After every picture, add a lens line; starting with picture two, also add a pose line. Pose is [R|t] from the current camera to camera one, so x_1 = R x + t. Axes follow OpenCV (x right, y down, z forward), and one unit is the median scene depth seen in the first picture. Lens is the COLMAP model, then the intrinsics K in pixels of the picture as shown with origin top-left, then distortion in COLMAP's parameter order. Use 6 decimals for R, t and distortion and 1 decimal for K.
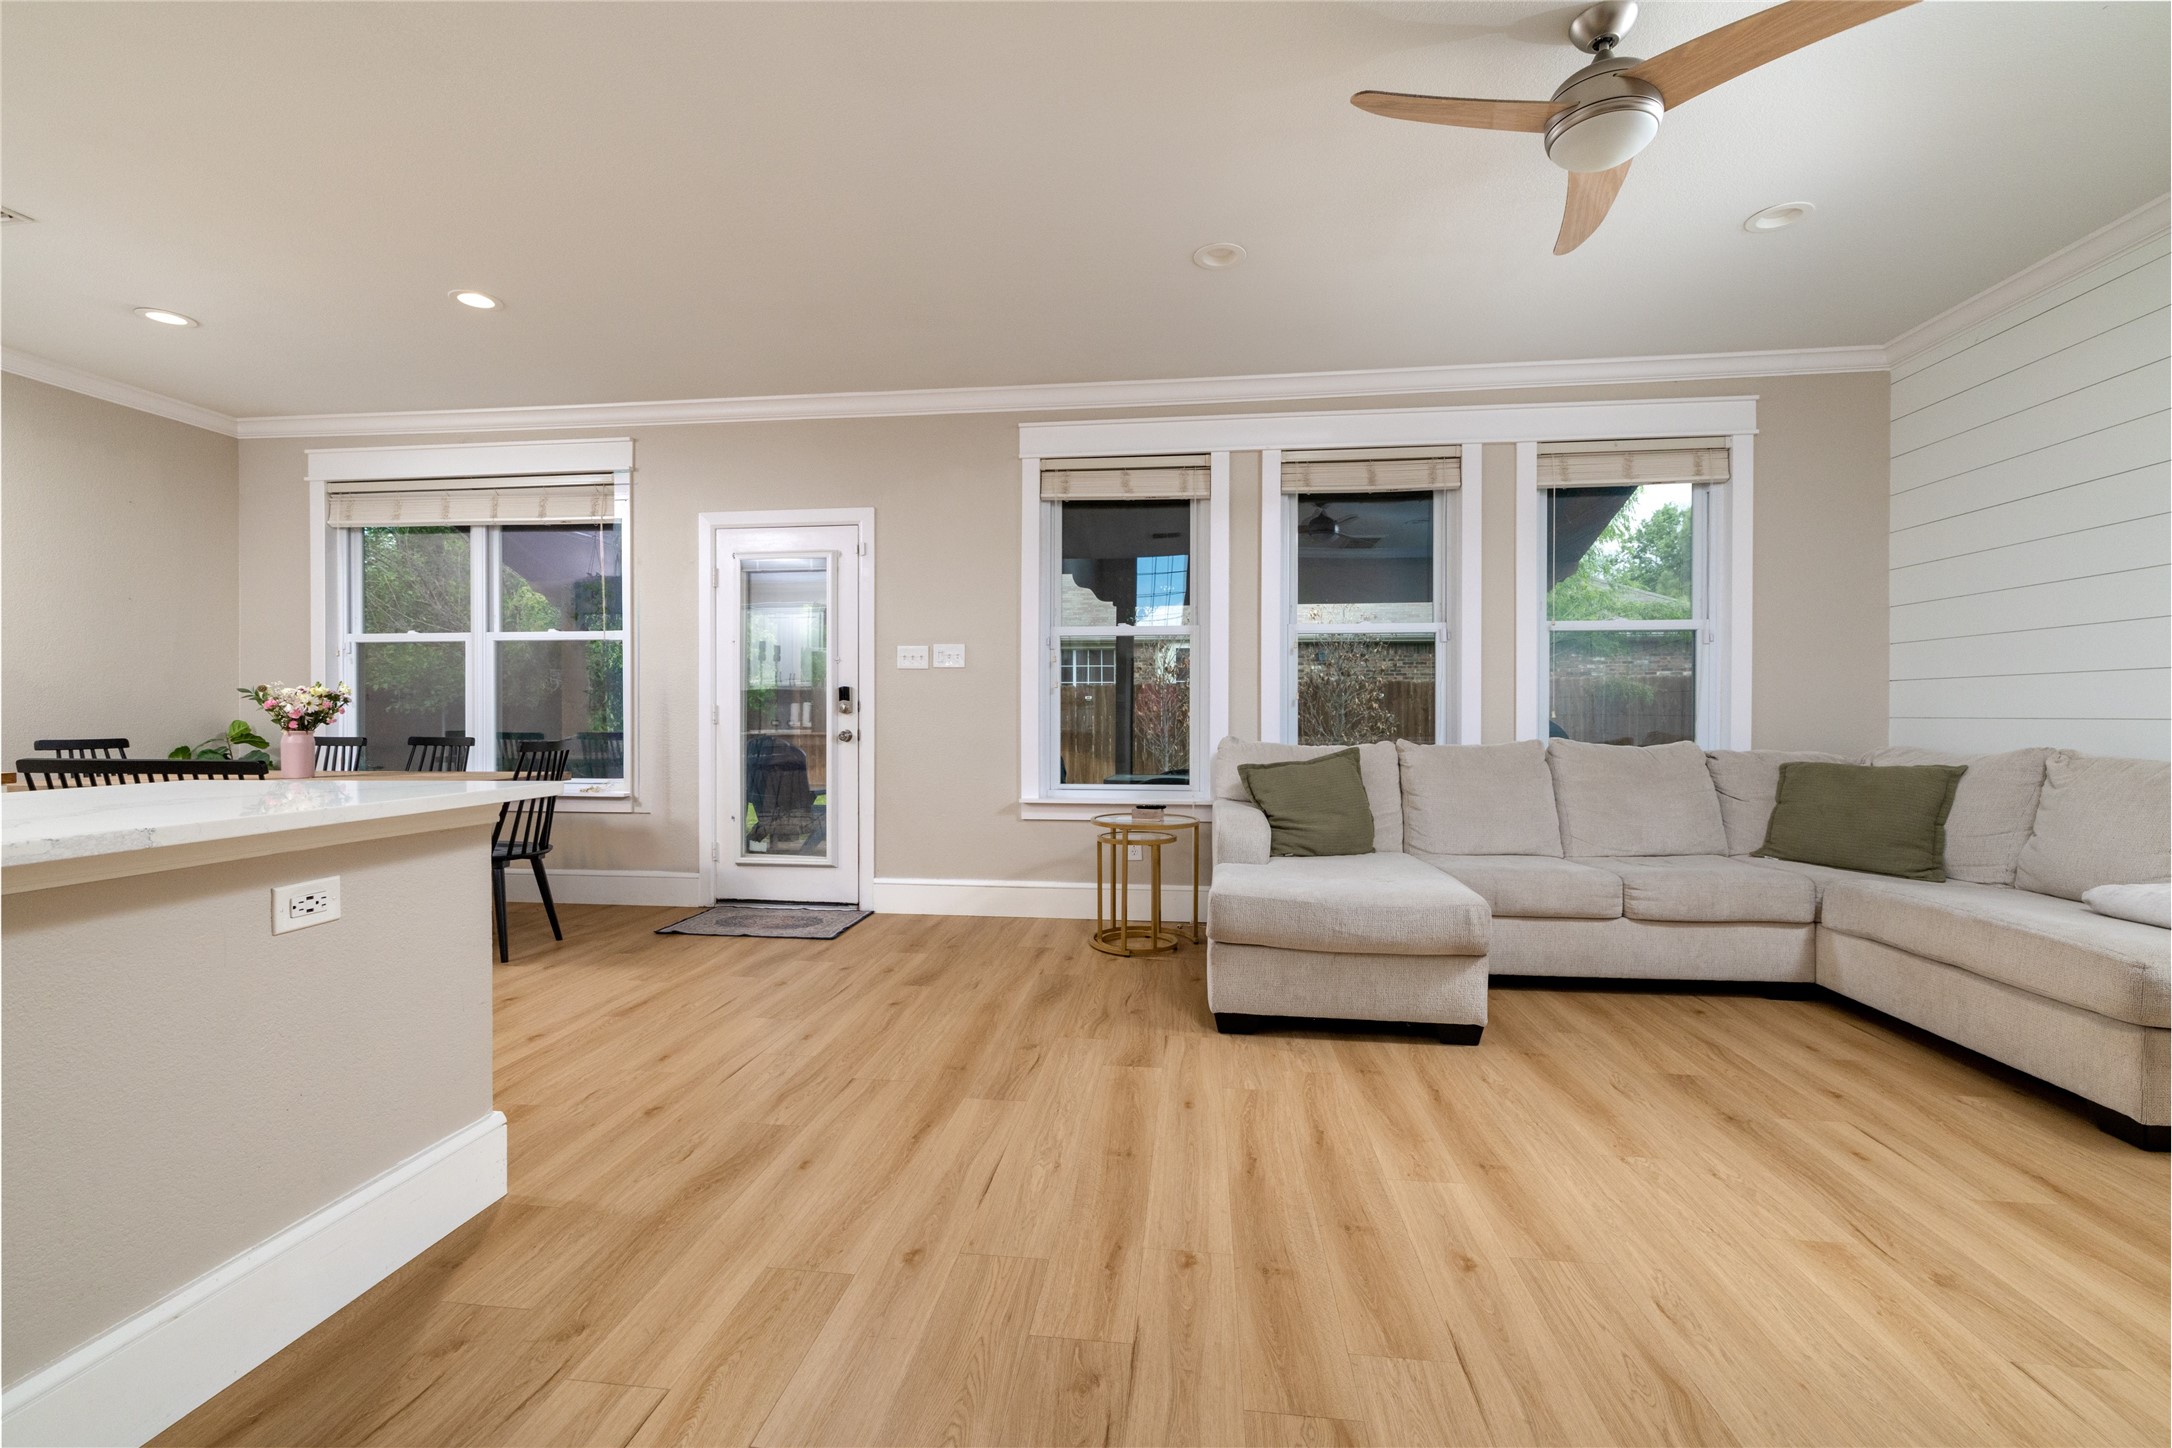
lens RADIAL K [[926.5, 0, 1089.0], [0, 926.5, 719.9], [0, 0, 1]] dist [0.000992, 0.000718]
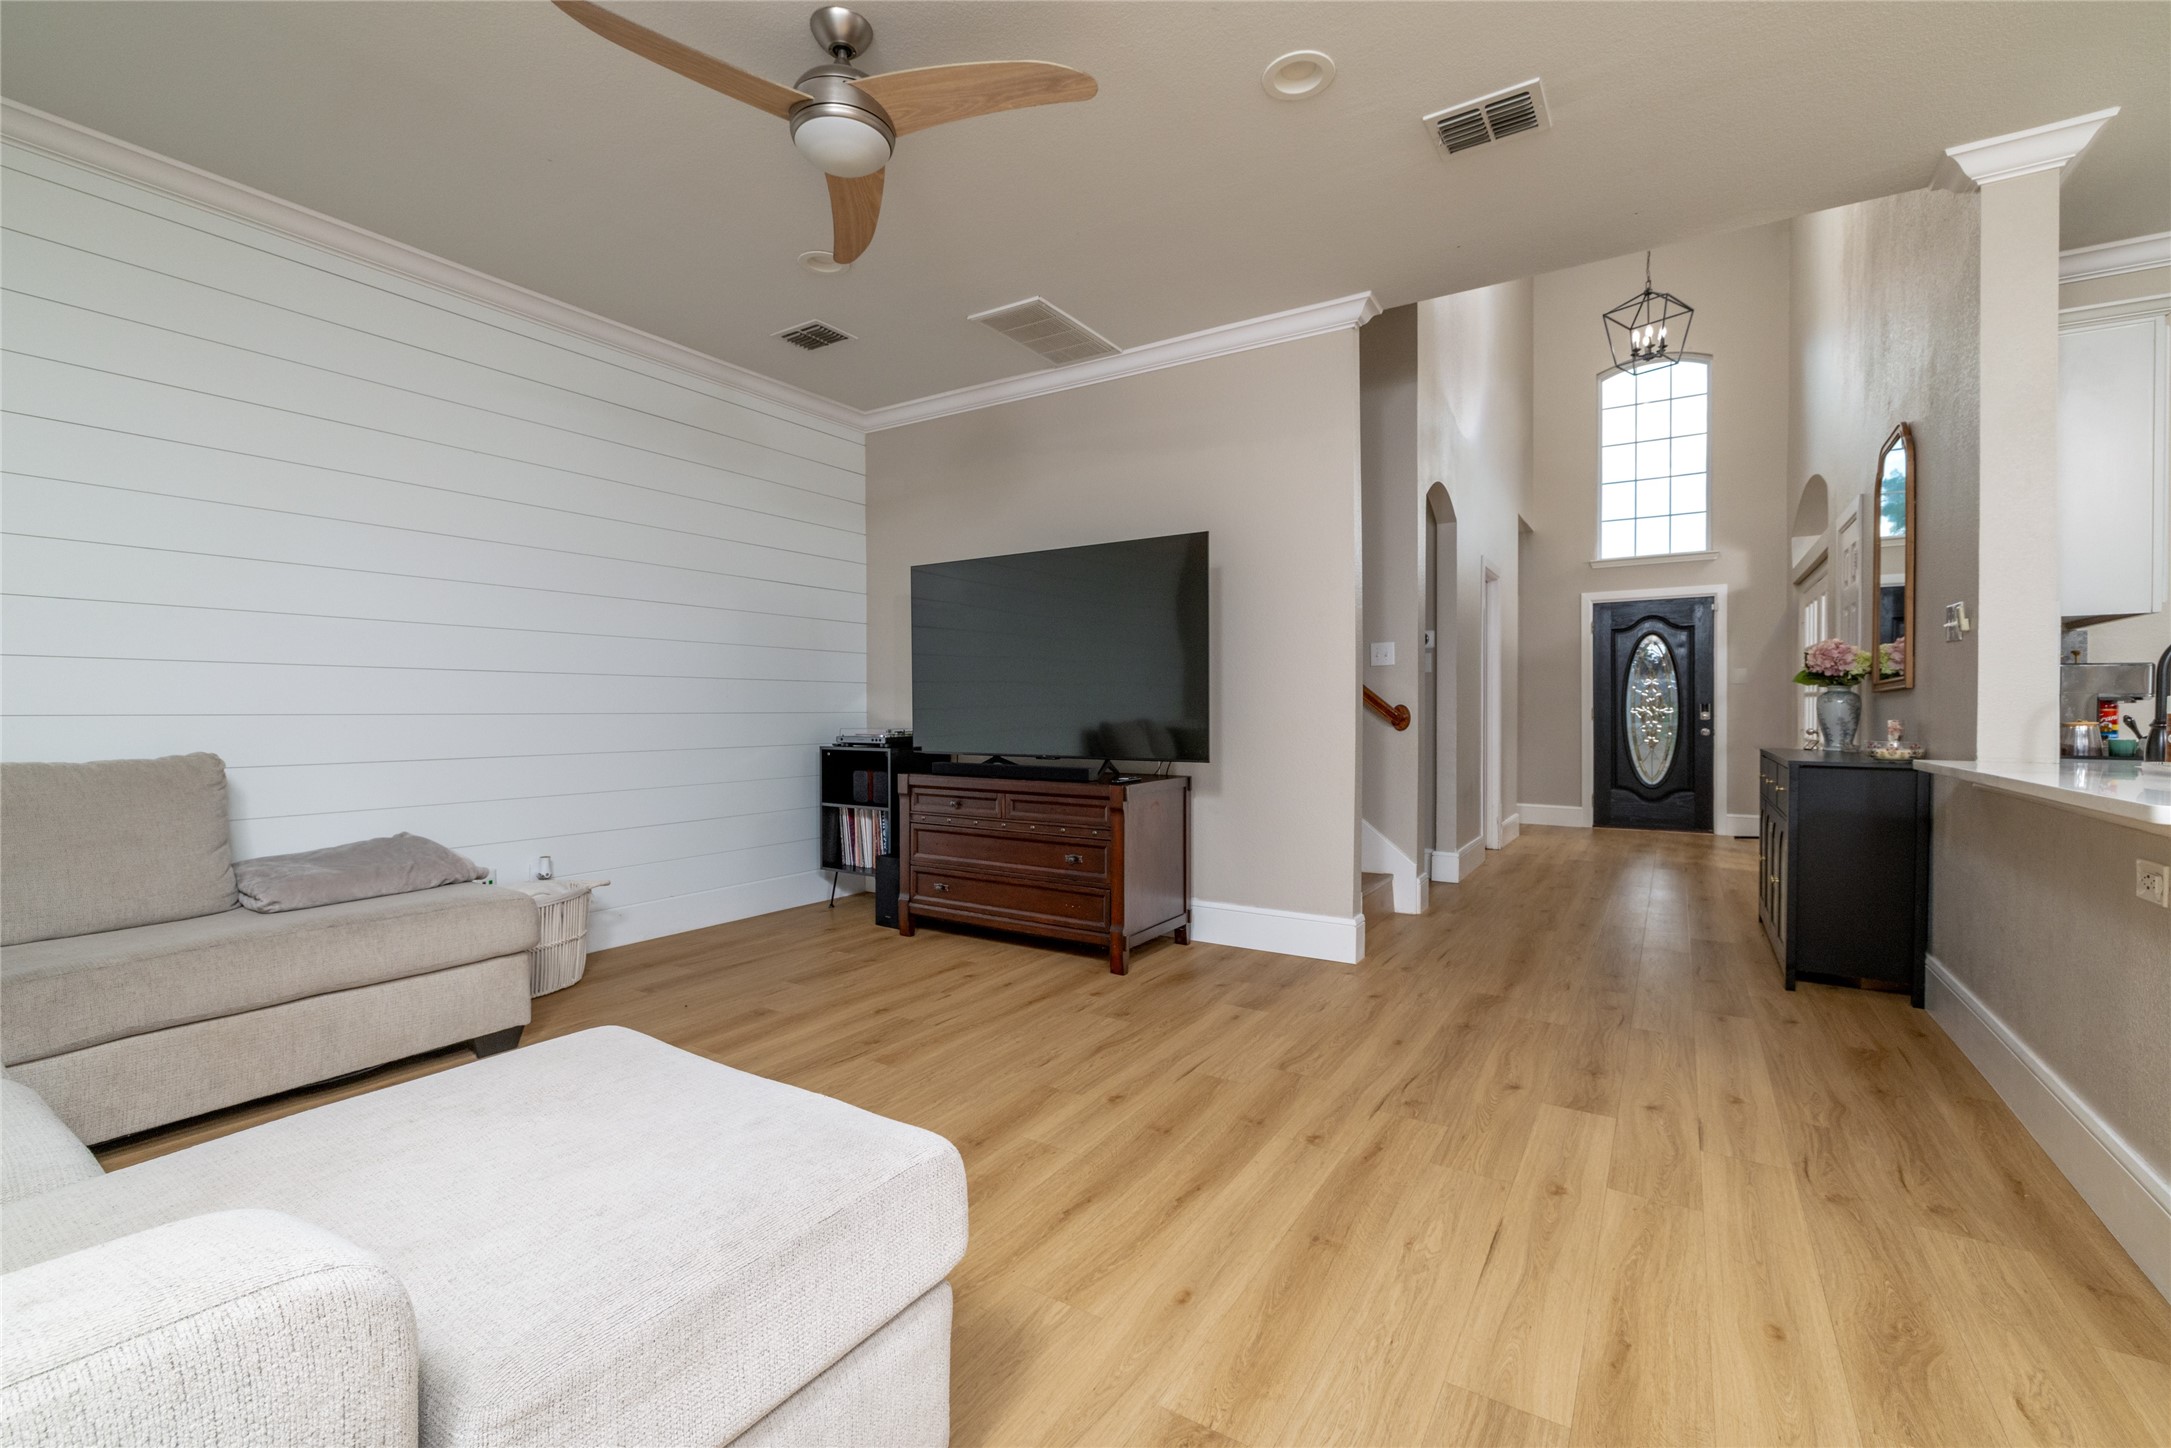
lens RADIAL K [[926.1, 0, 1082.9], [0, 926.1, 718.5], [0, 0, 1]] dist [0.000992, 0.000718]
pose [[-0.898961, -0.004543, 0.438005, -0.083508], [0.001875, 0.999897, 0.014219, -0.006525], [-0.438025, 0.013604, -0.898860, 1.164861]]
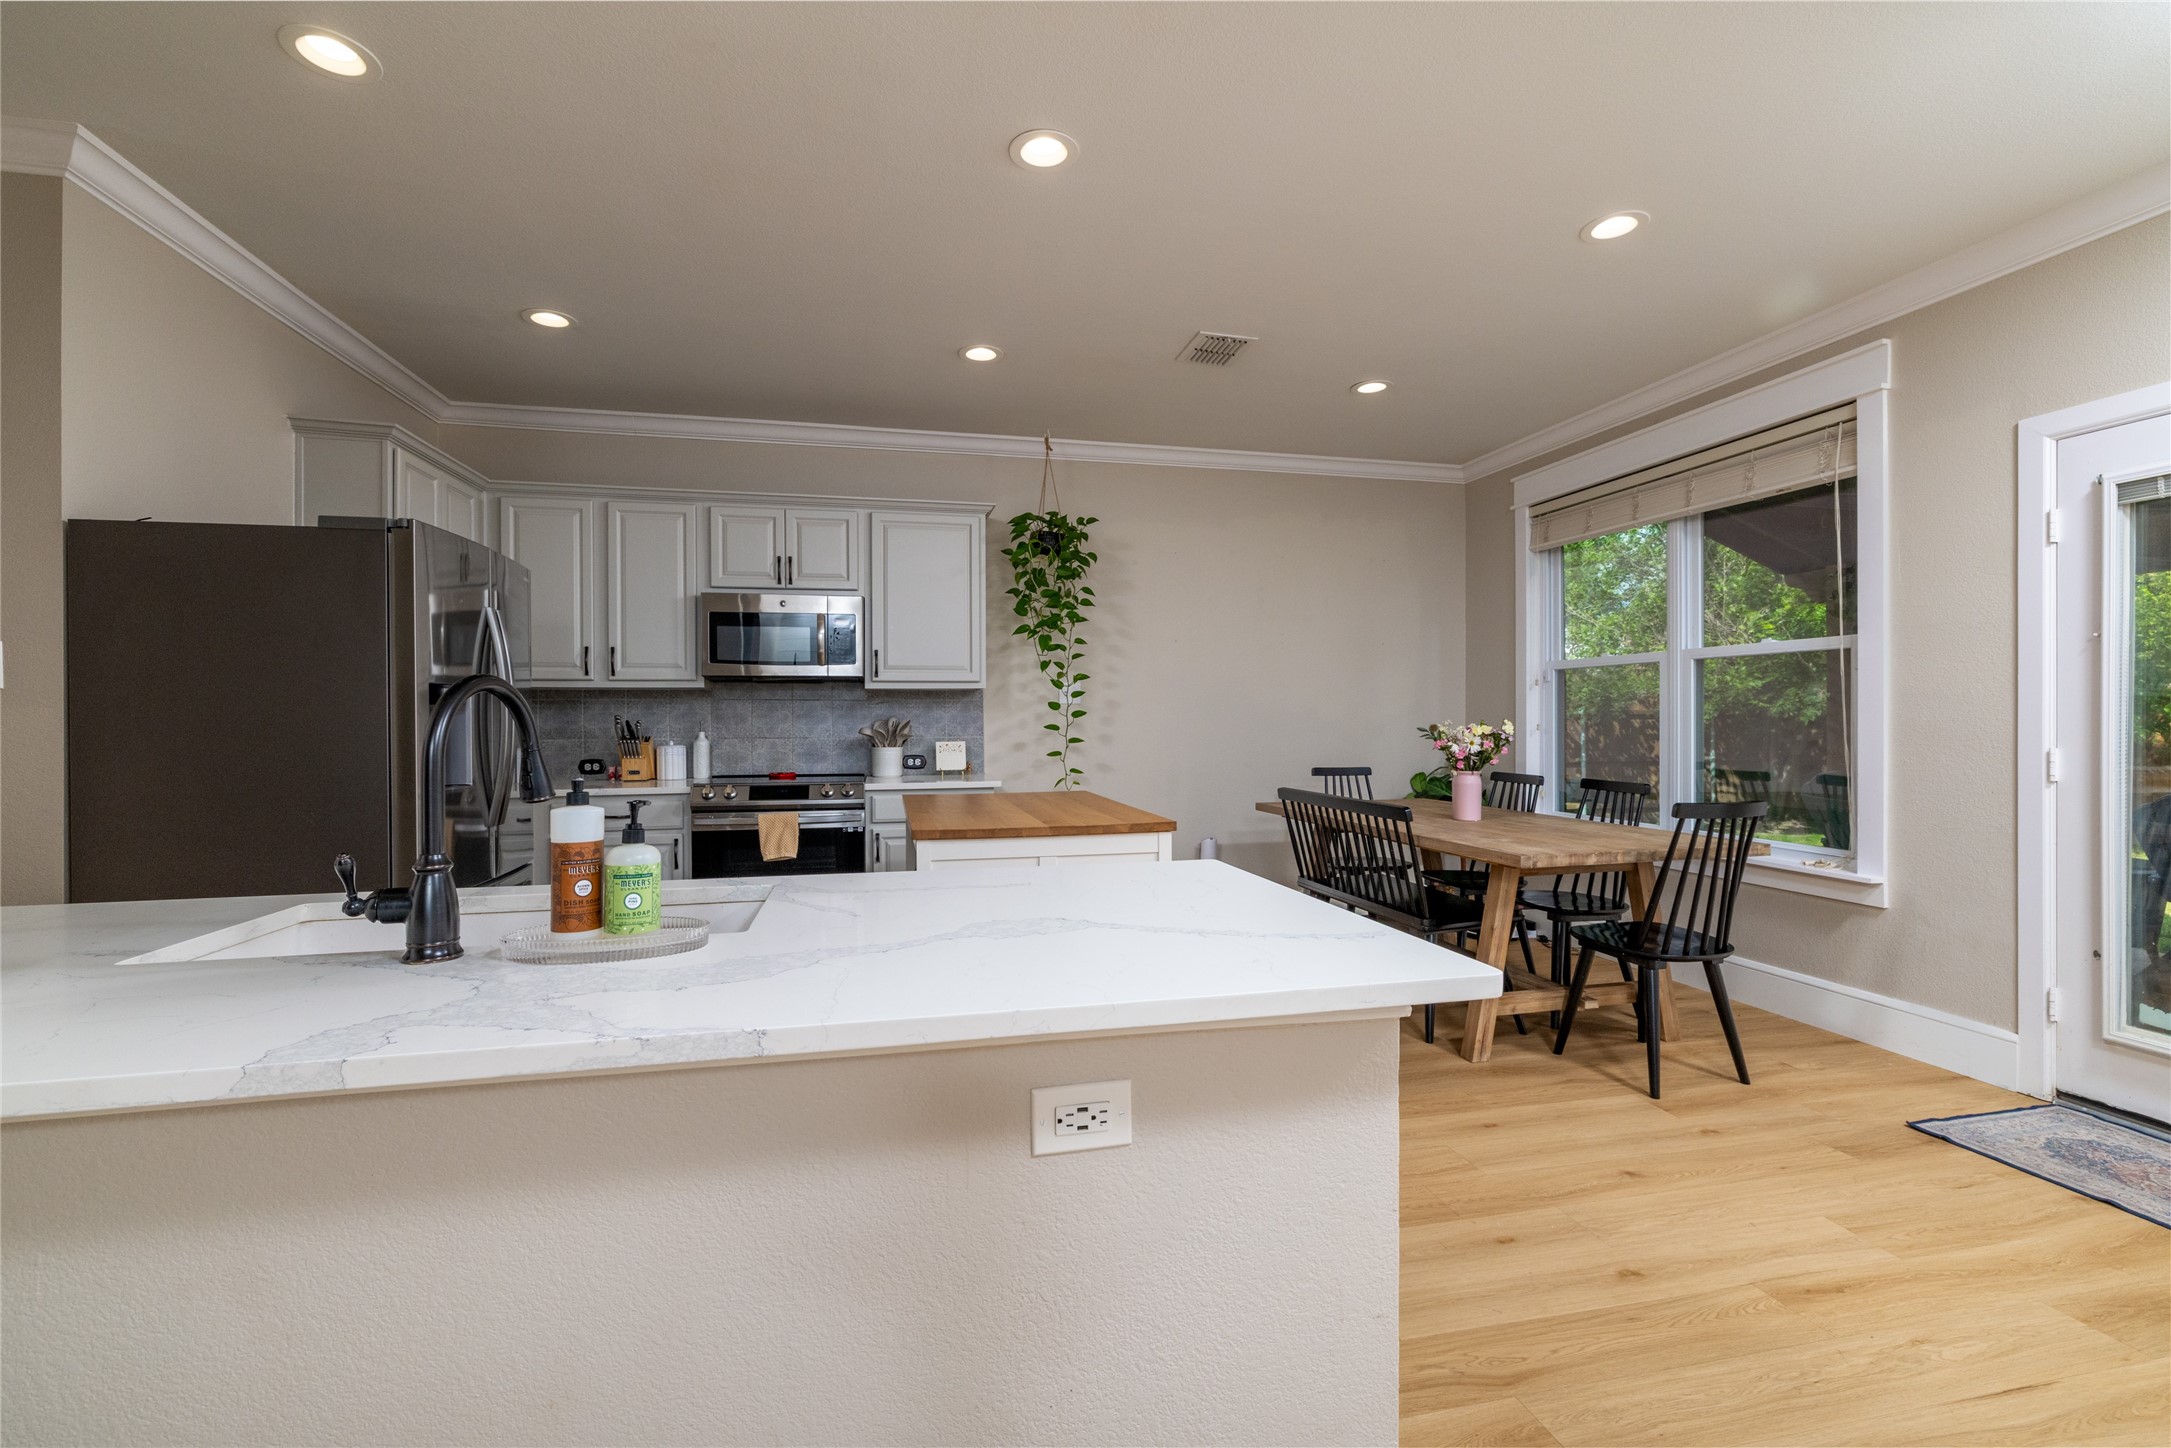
lens RADIAL K [[926.1, 0, 1082.8], [0, 926.1, 721.8], [0, 0, 1]] dist [0.000992, 0.000718]
pose [[0.328271, 0.001622, -0.944582, -0.085059], [-0.003177, 0.999995, 0.000613, -0.043202], [0.944578, 0.002799, 0.328275, 0.345757]]
